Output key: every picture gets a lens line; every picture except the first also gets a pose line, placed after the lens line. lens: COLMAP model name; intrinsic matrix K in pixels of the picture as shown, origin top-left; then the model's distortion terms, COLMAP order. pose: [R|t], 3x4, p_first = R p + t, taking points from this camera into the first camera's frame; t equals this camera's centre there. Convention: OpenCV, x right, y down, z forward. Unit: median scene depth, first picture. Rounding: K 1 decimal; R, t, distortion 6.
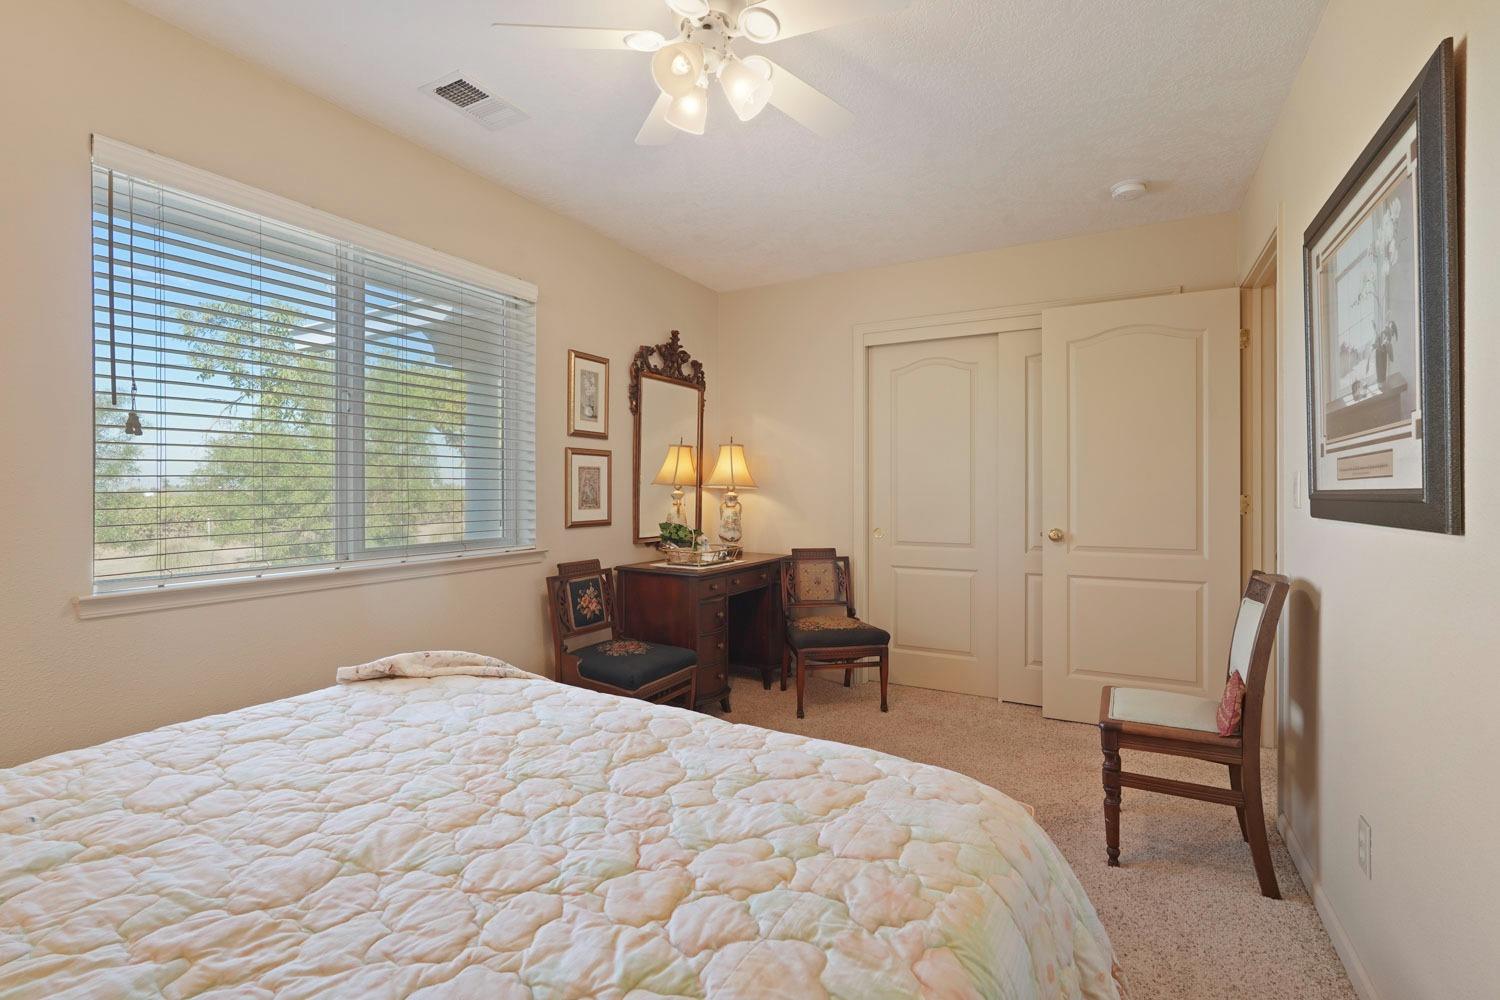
lens RADIAL K [[679.9, 0, 751.9], [0, 679.9, 490.4], [0, 0, 1]] dist [-0.001886, 0.000852]
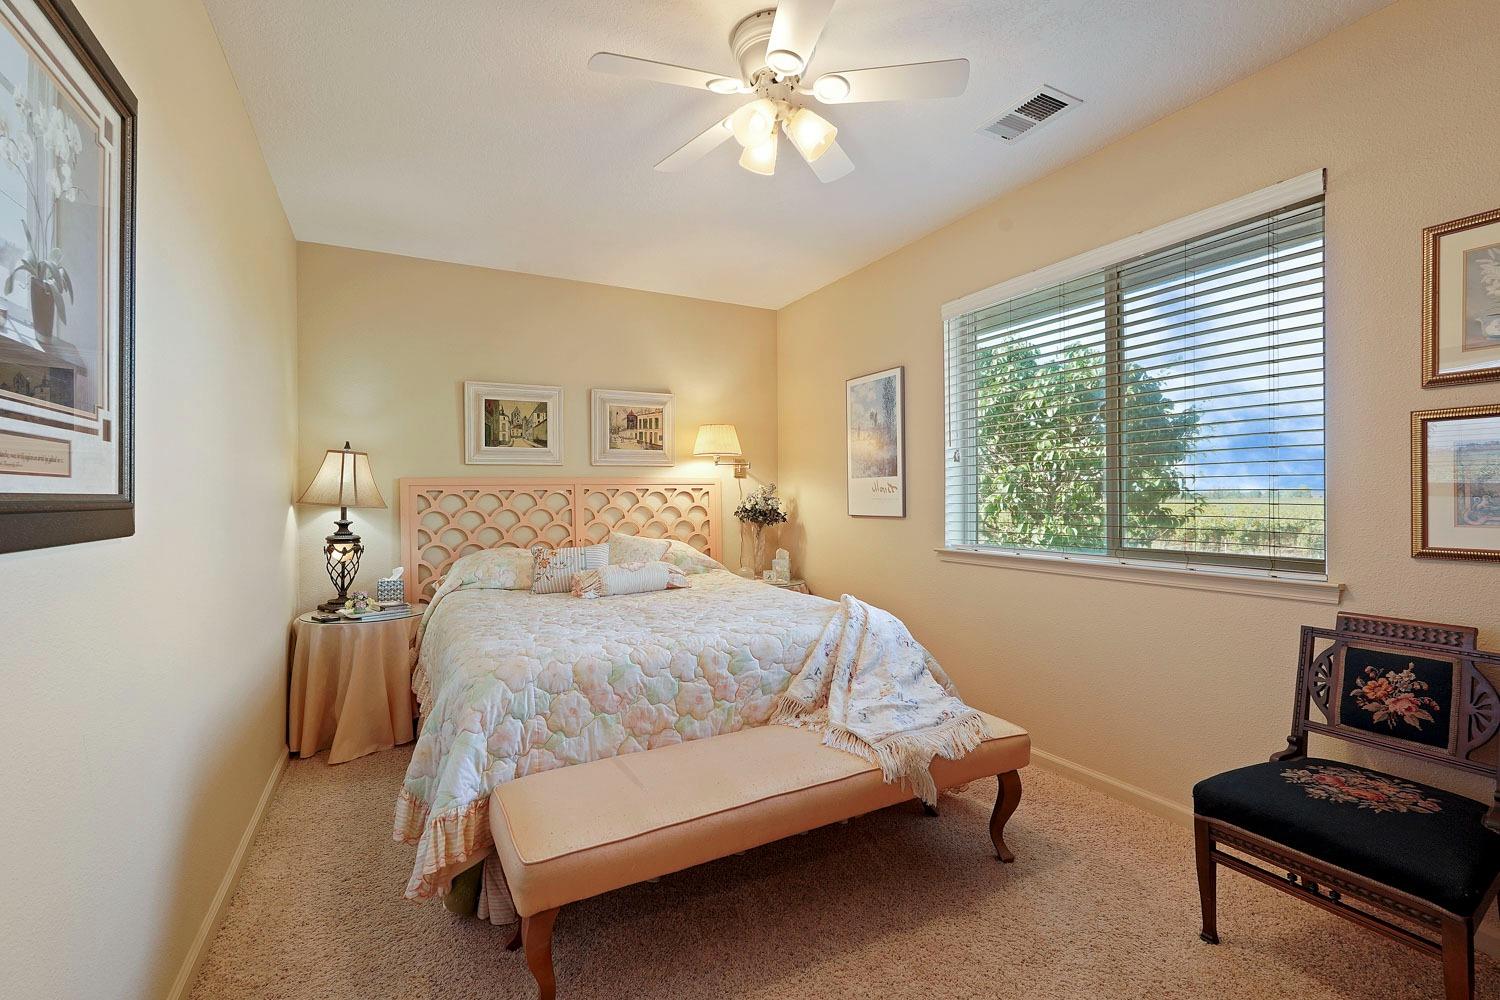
lens RADIAL K [[679.9, 0, 754.0], [0, 679.9, 498.6], [0, 0, 1]] dist [-0.001886, 0.000852]
pose [[-0.553046, 0.006457, -0.833125, 0.499576], [0.006632, 0.999972, 0.003348, 0.002444], [0.833124, -0.003674, -0.553074, 0.889435]]
